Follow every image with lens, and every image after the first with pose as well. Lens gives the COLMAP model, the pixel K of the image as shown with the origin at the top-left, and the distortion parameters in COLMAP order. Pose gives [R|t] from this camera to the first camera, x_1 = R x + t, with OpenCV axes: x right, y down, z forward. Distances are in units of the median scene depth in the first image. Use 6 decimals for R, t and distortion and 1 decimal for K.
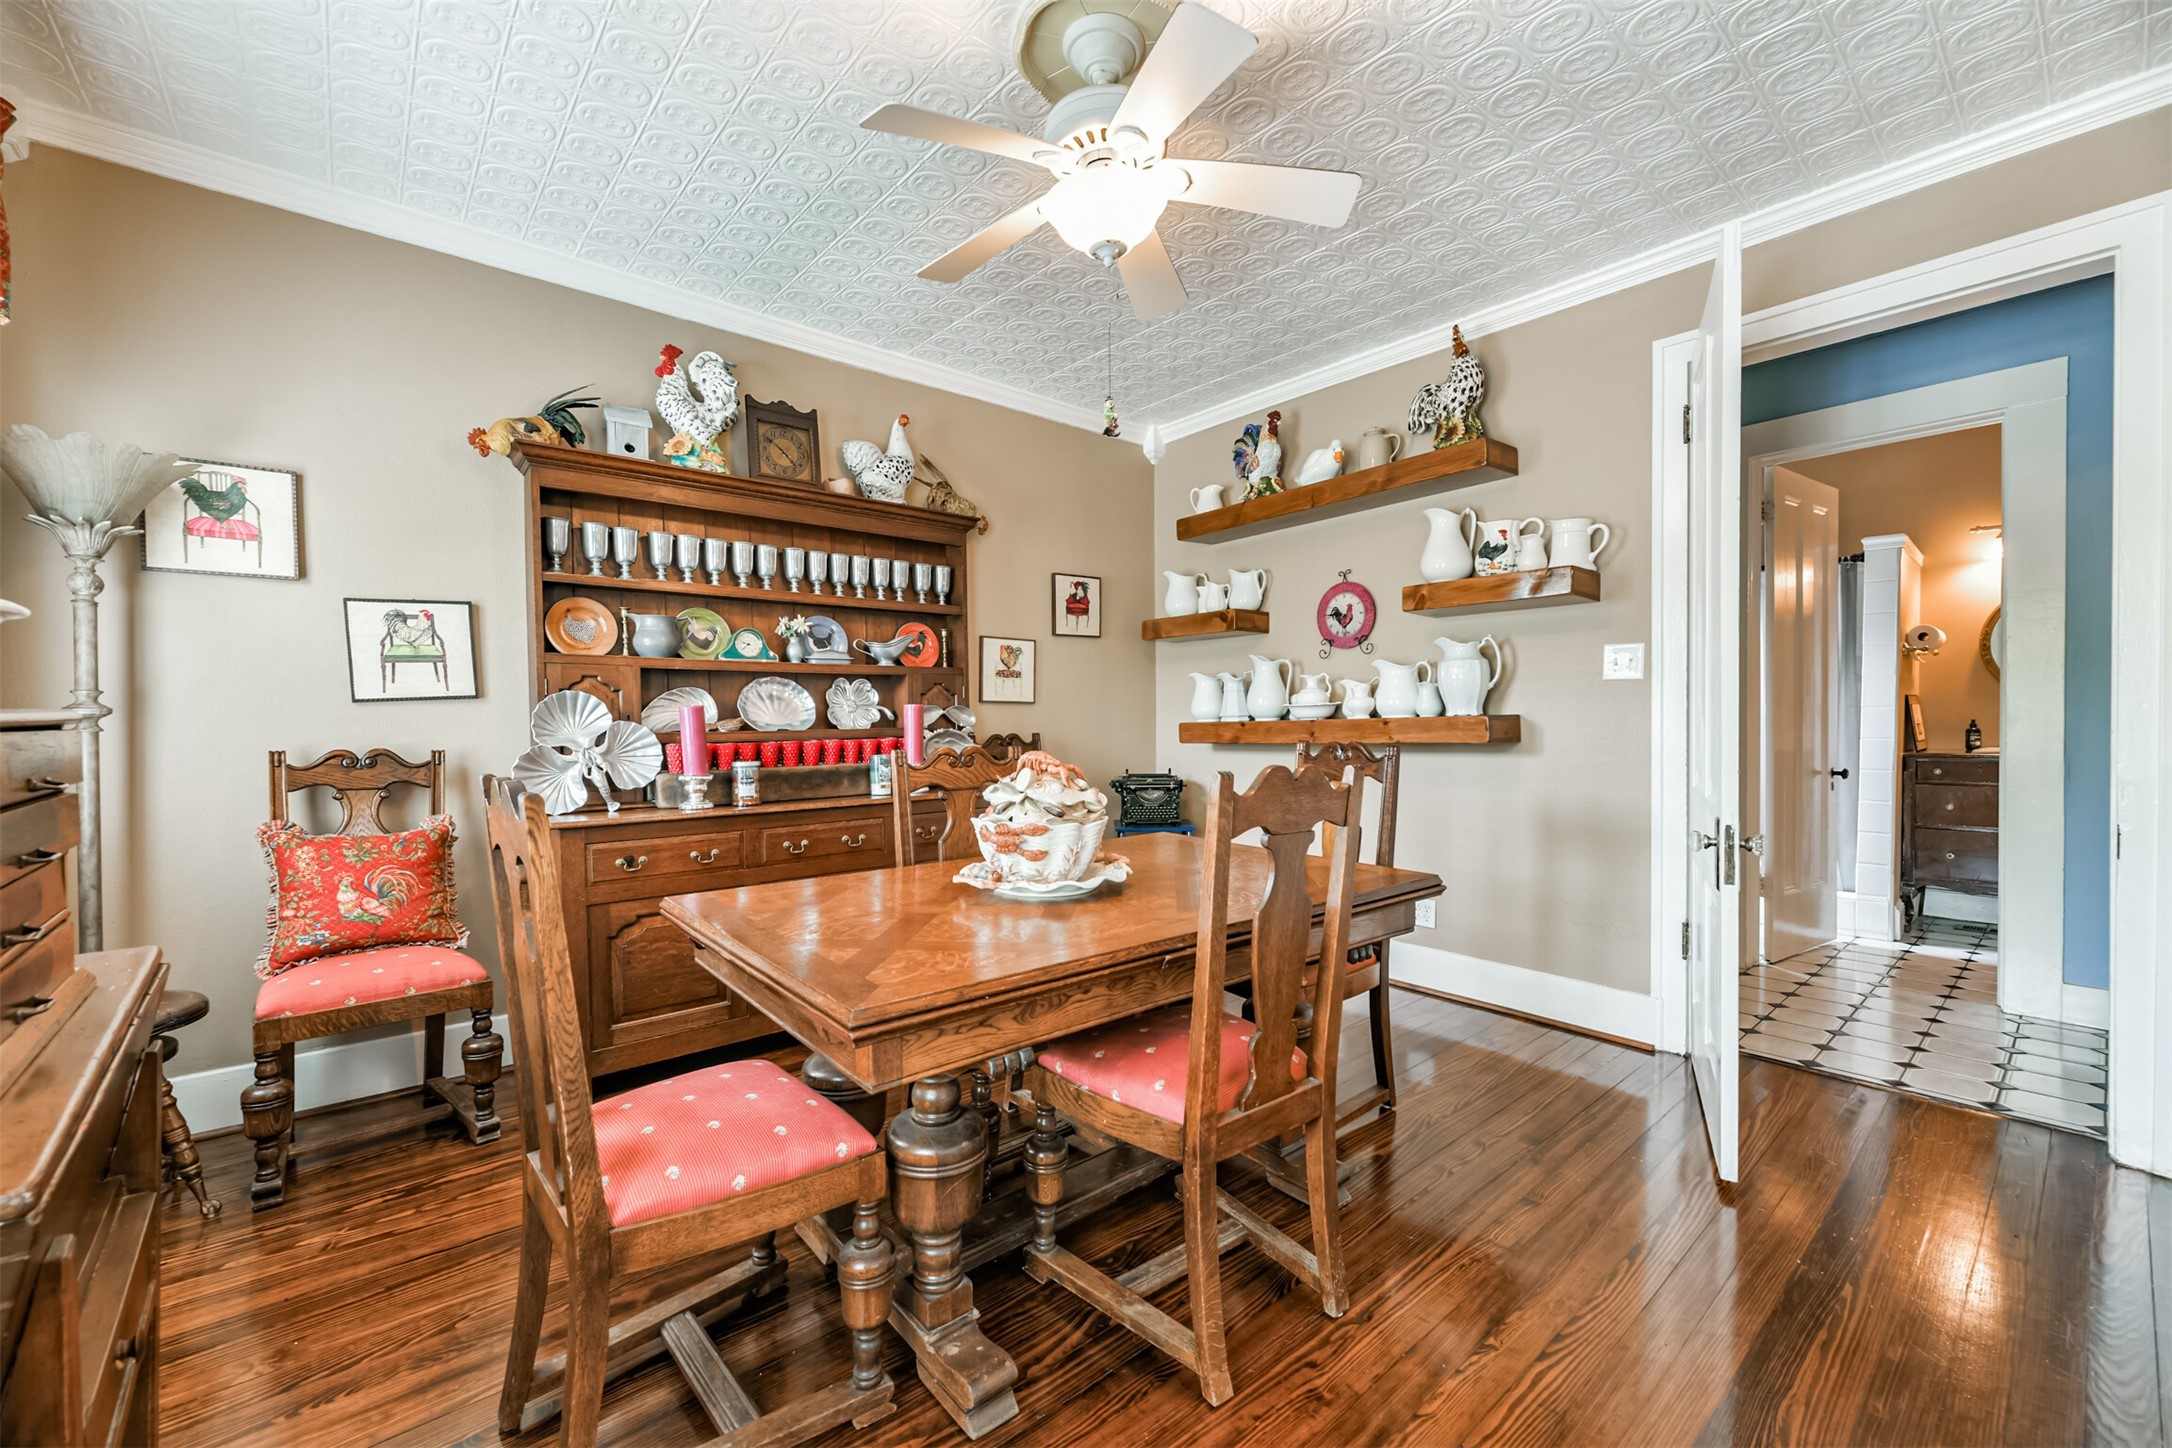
lens RADIAL K [[870.7, 0, 1087.0], [0, 870.7, 729.4], [0, 0, 1]] dist [0.007576, -0.000195]
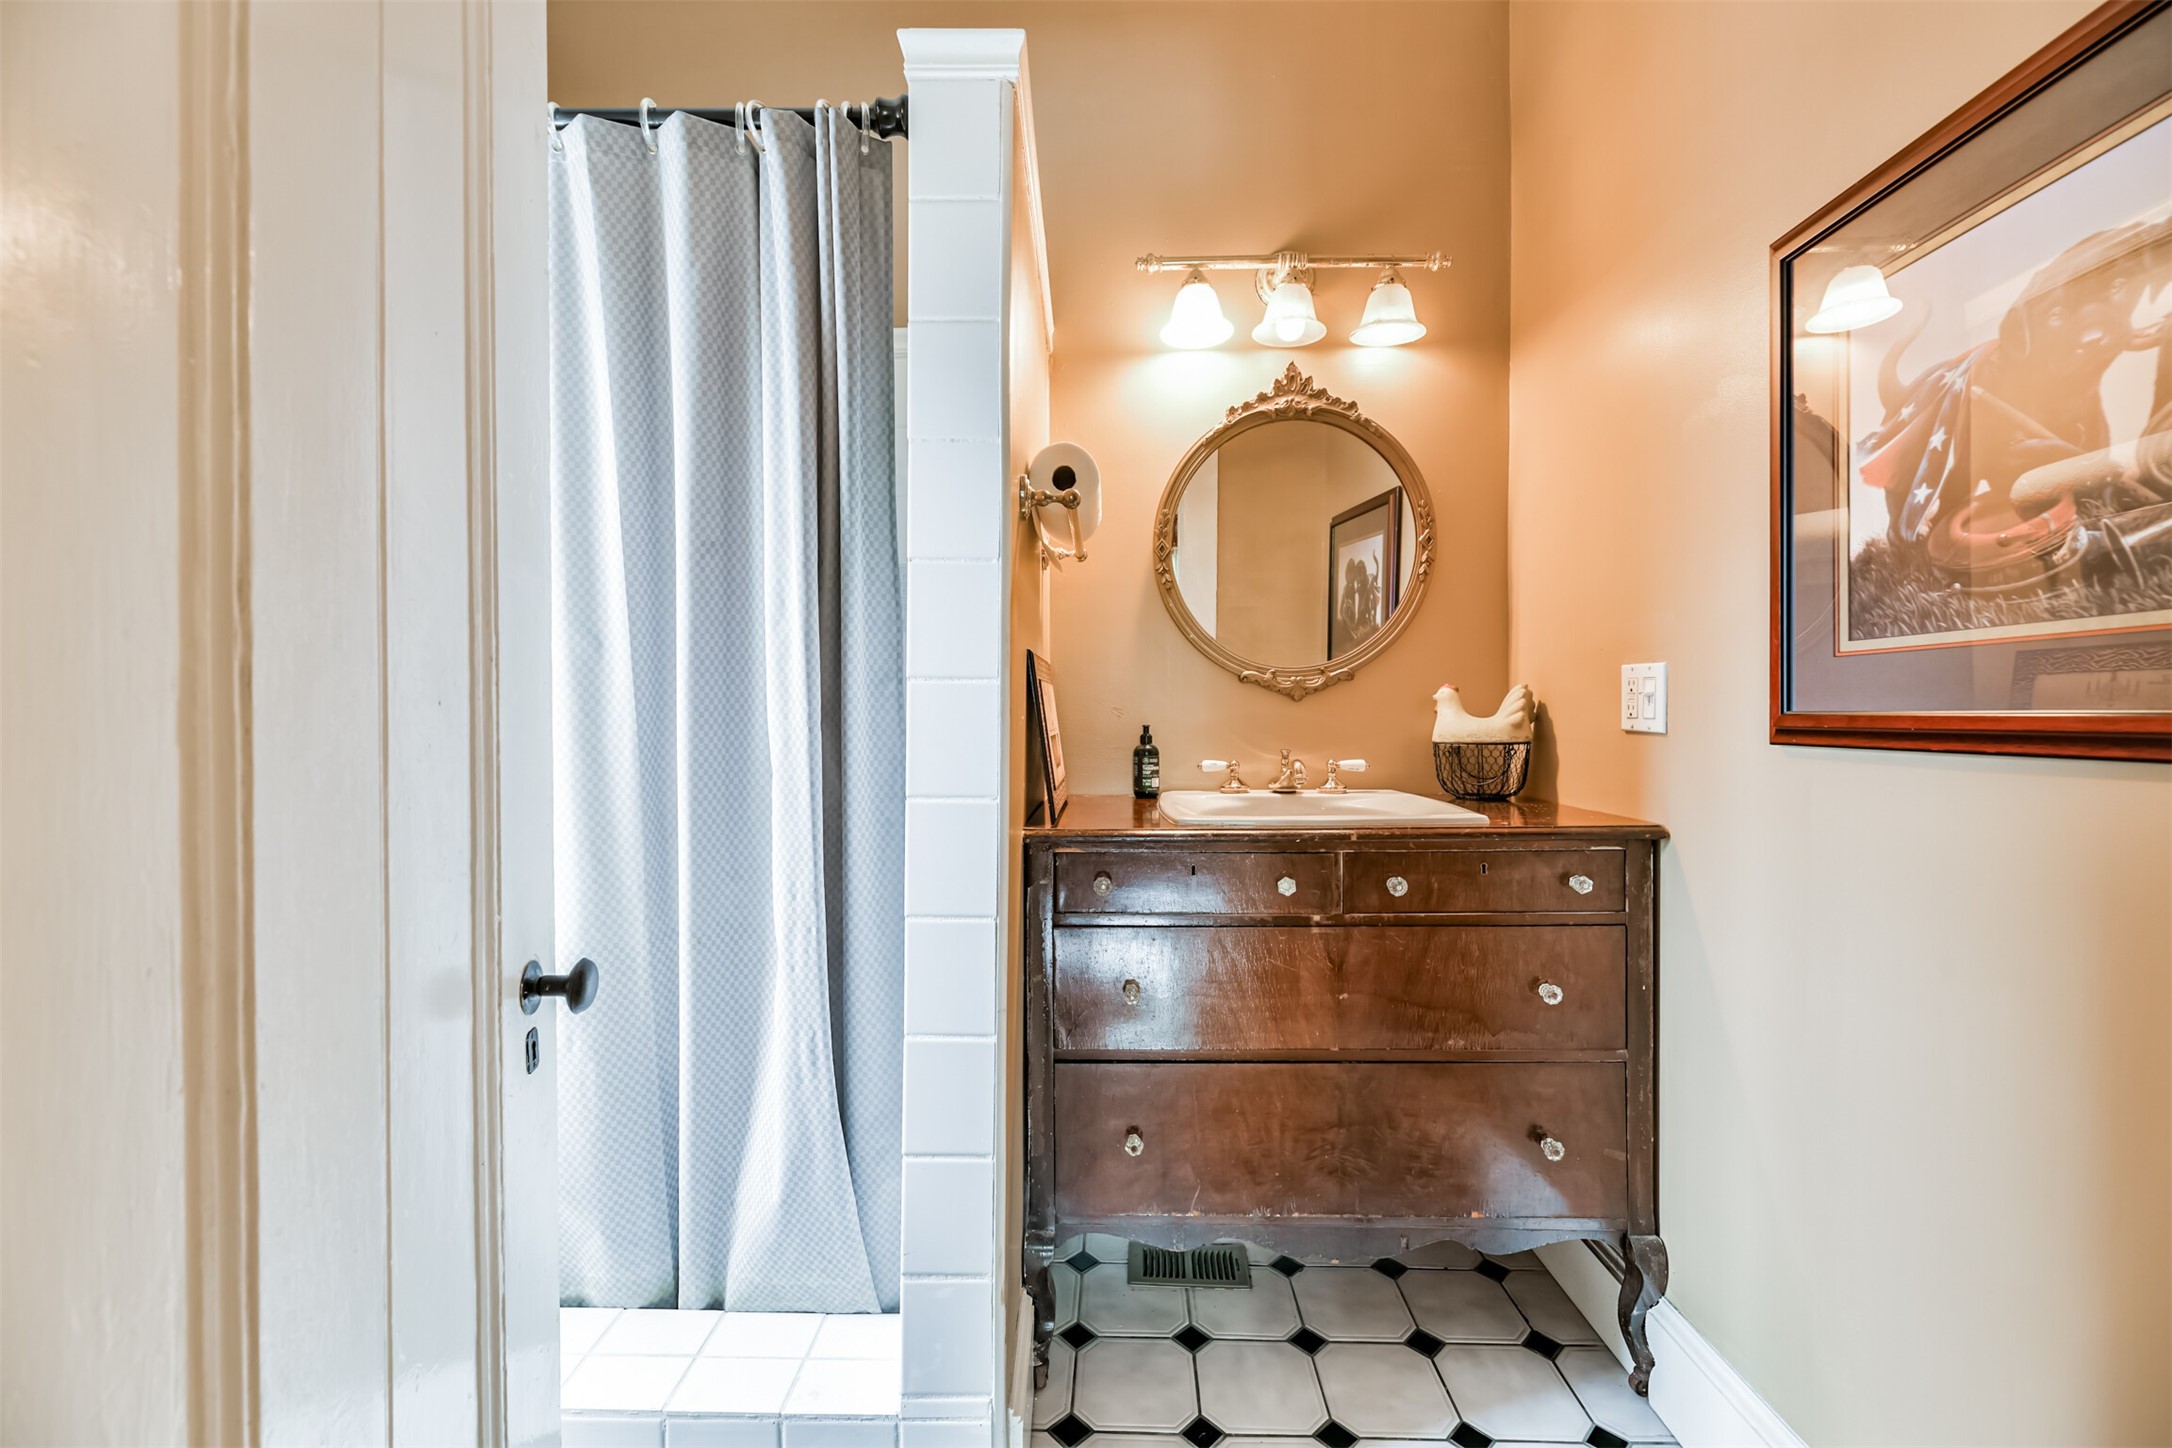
lens RADIAL K [[870.7, 0, 1086.5], [0, 870.7, 721.6], [0, 0, 1]] dist [0.007576, -0.000195]
pose [[0.679598, -0.008253, 0.733538, 0.693922], [0.010914, 0.999940, 0.001138, -0.013864], [-0.733503, 0.007232, 0.679648, 0.745809]]
